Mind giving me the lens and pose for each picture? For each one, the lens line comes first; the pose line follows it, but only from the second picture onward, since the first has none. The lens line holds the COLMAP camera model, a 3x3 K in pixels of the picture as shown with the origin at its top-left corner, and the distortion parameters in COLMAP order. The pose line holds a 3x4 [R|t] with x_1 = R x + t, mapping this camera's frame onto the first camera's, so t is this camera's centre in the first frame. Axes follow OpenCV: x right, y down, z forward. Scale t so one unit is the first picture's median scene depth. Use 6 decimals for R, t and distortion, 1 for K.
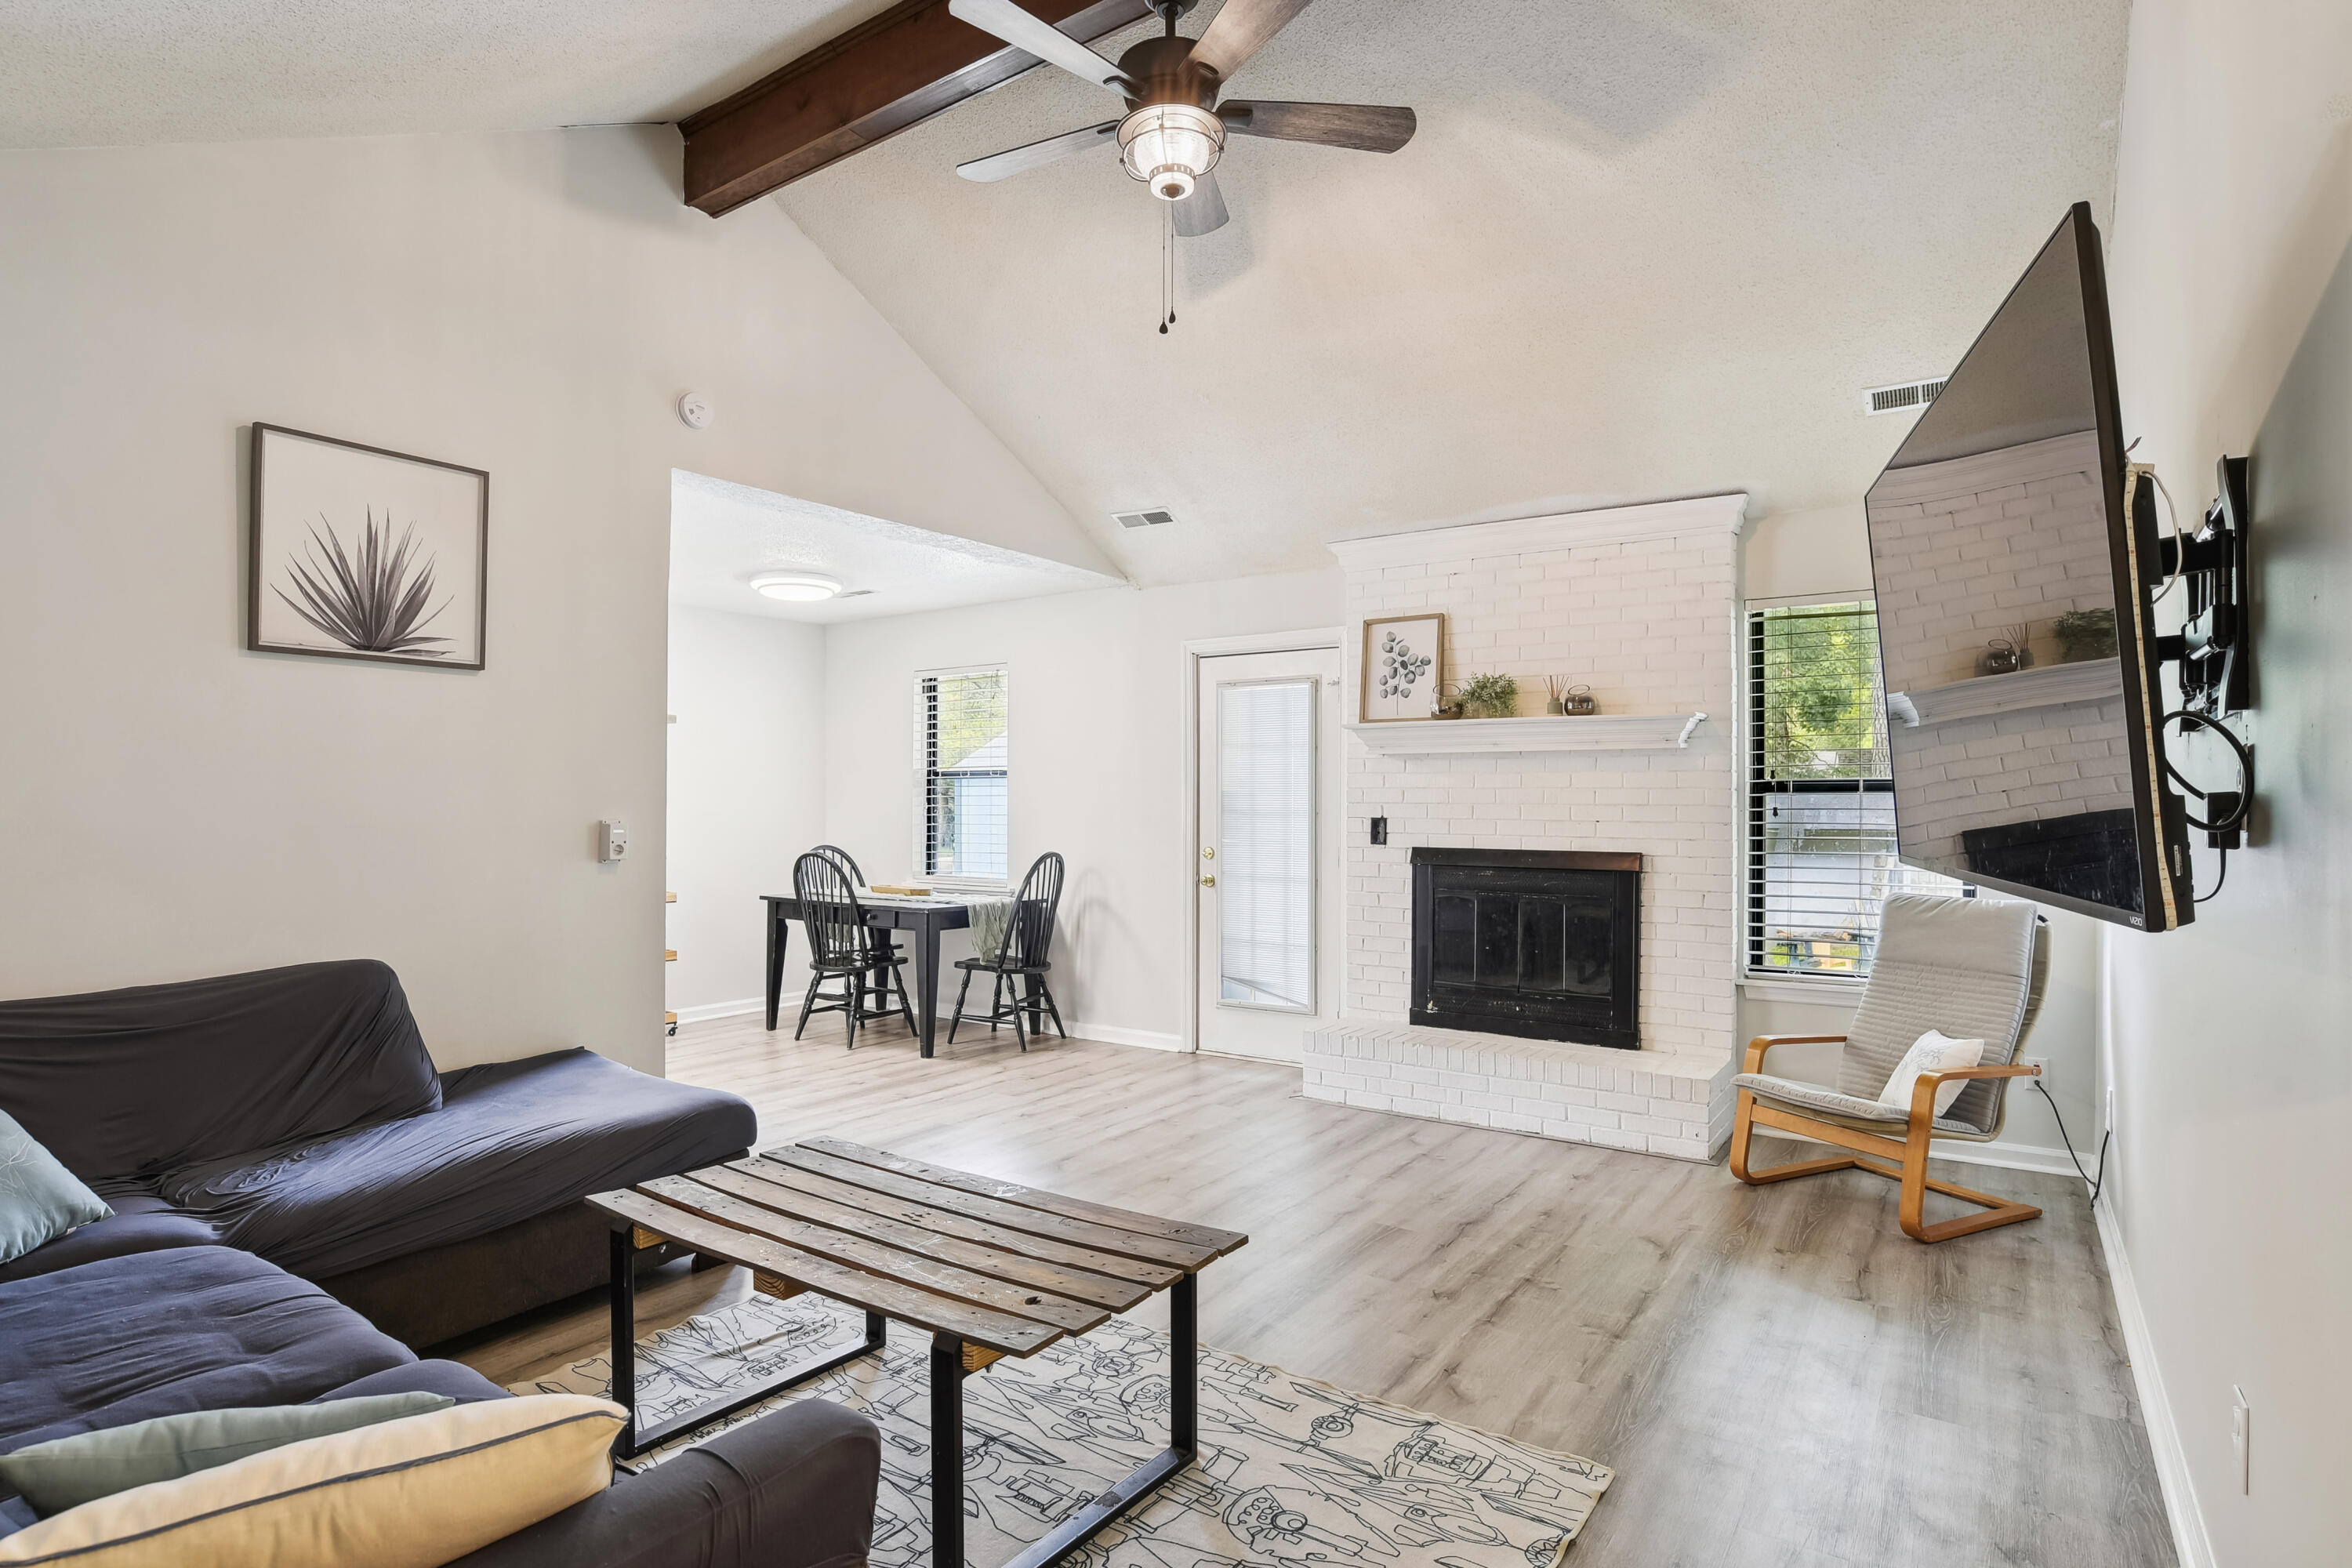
lens RADIAL K [[1232.1, 0, 1174.5], [0, 1232.1, 786.1], [0, 0, 1]] dist [-0.003317, 0.000696]
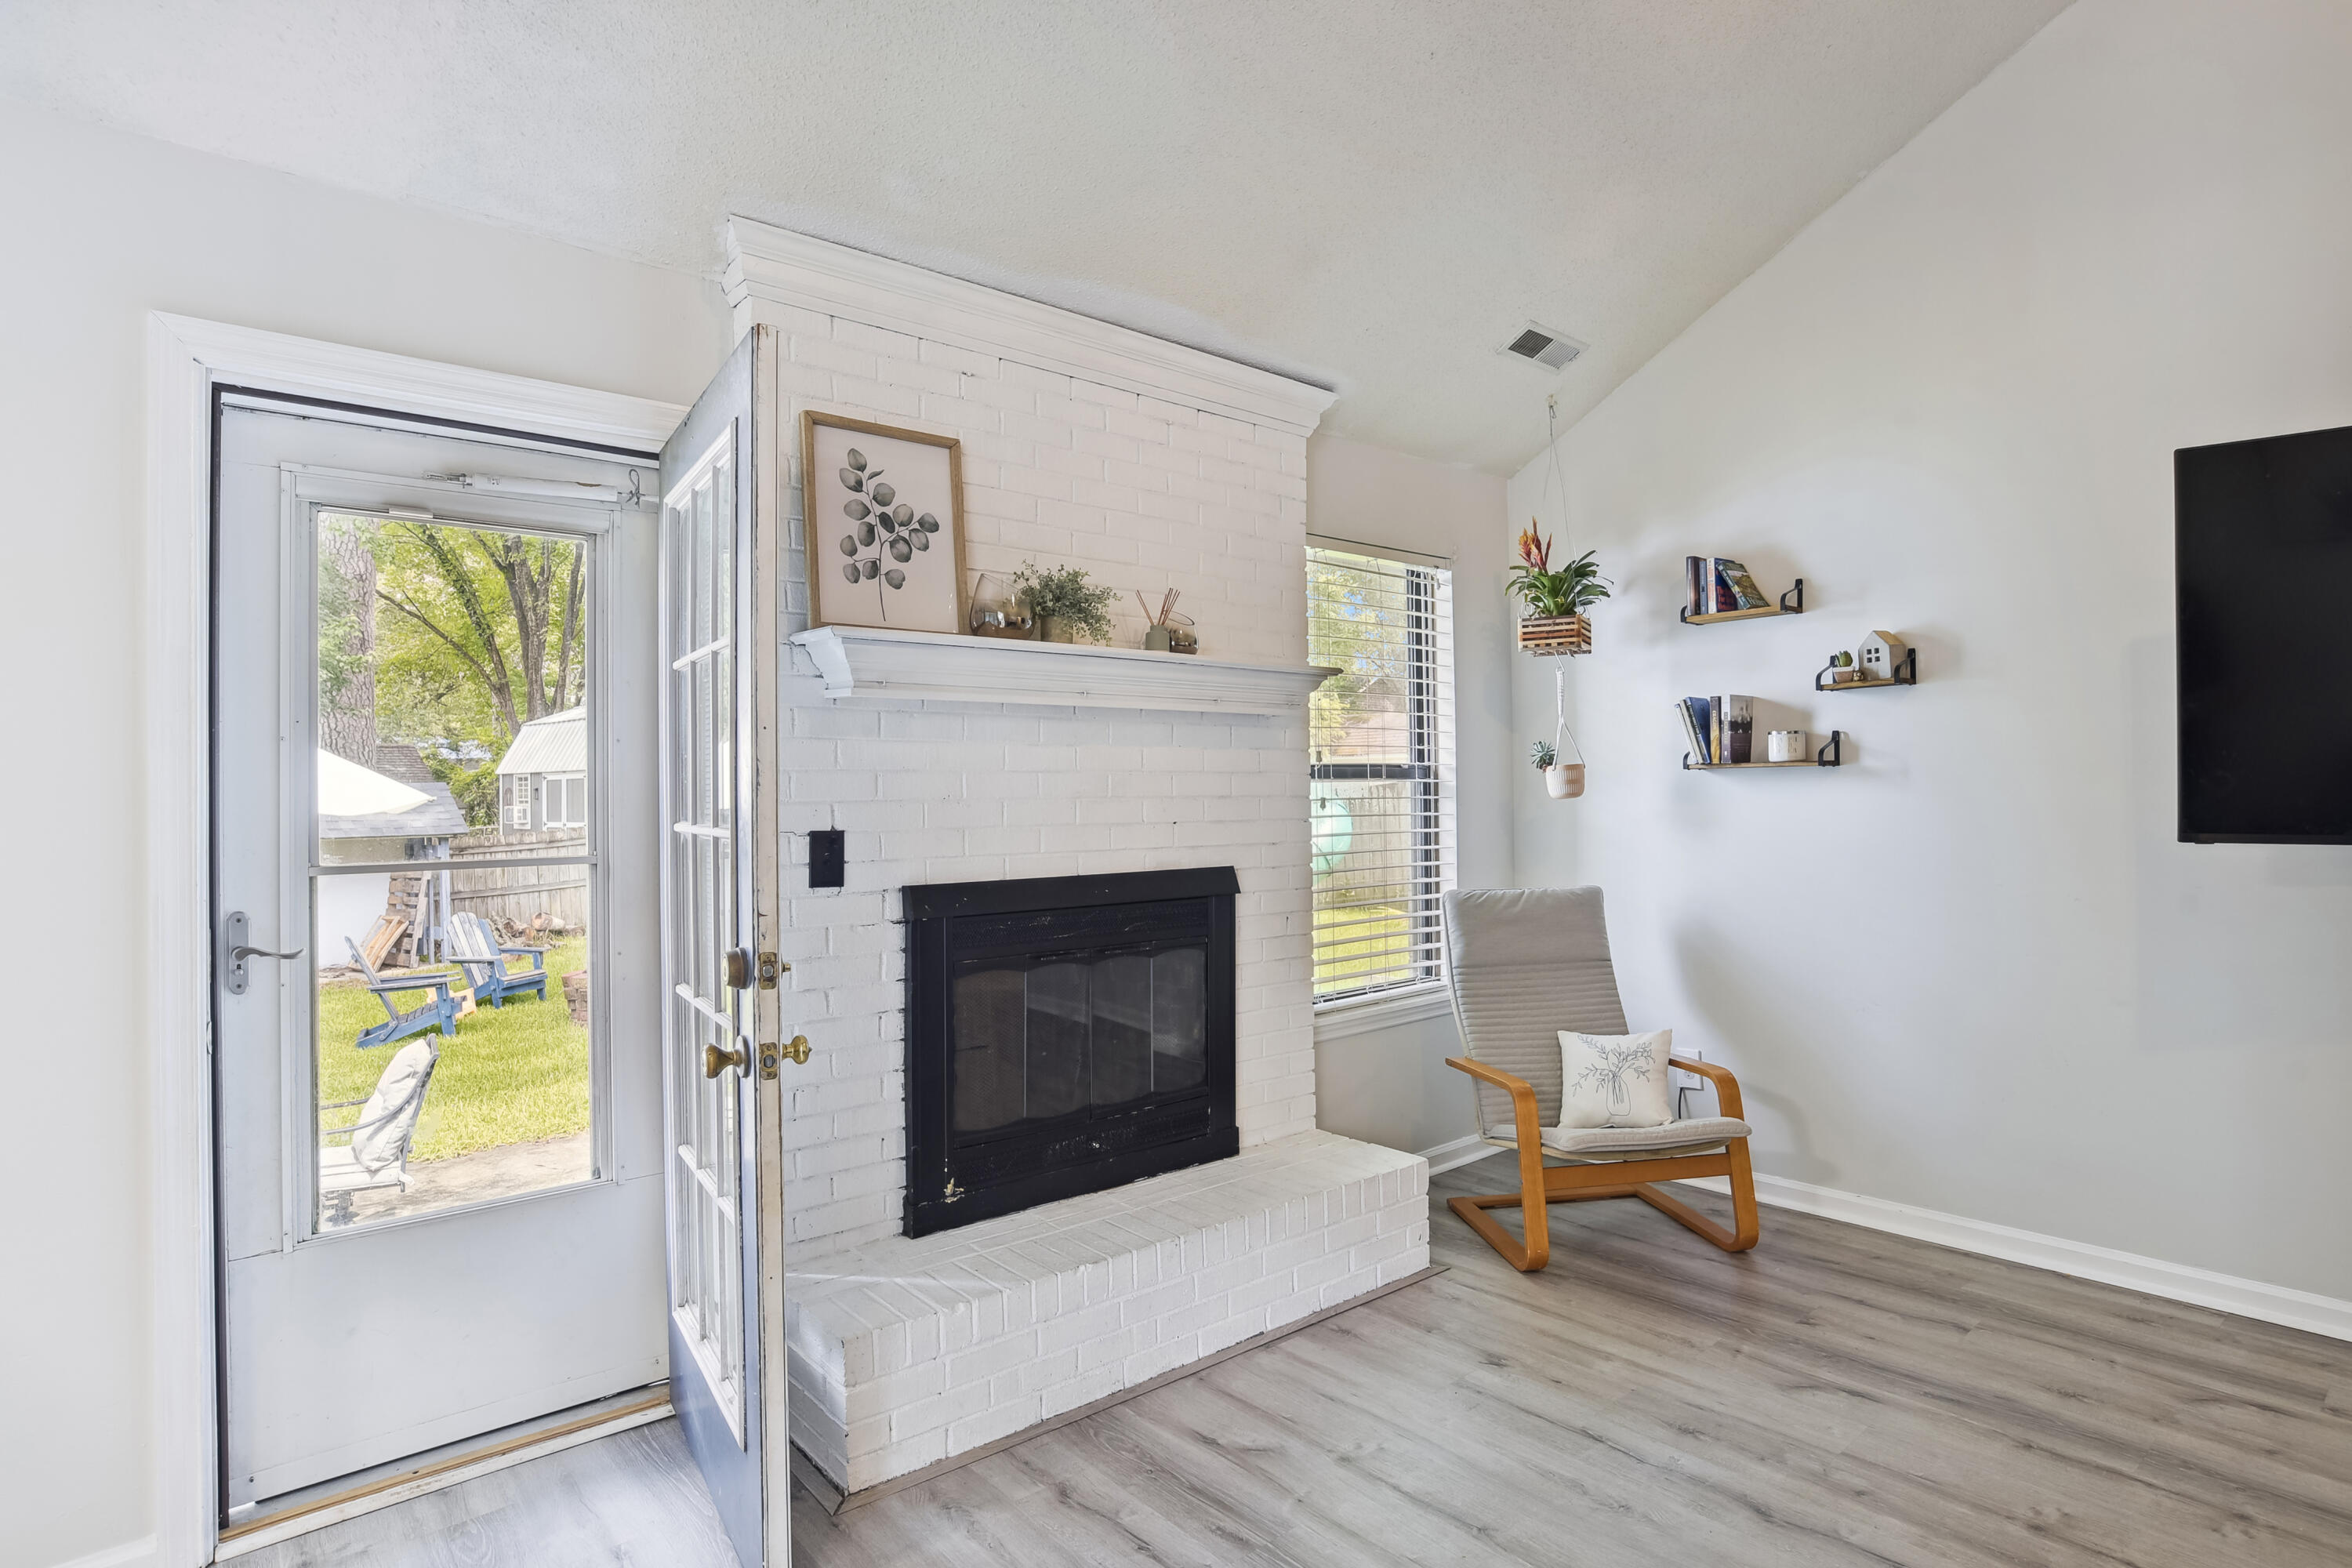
lens RADIAL K [[1232.1, 0, 1171.5], [0, 1232.1, 779.3], [0, 0, 1]] dist [-0.003317, 0.000696]
pose [[0.263982, 0.012573, 0.964446, -0.278171], [0.013217, 0.999774, -0.016651, 0.016467], [-0.964437, 0.017143, 0.263756, 0.801273]]
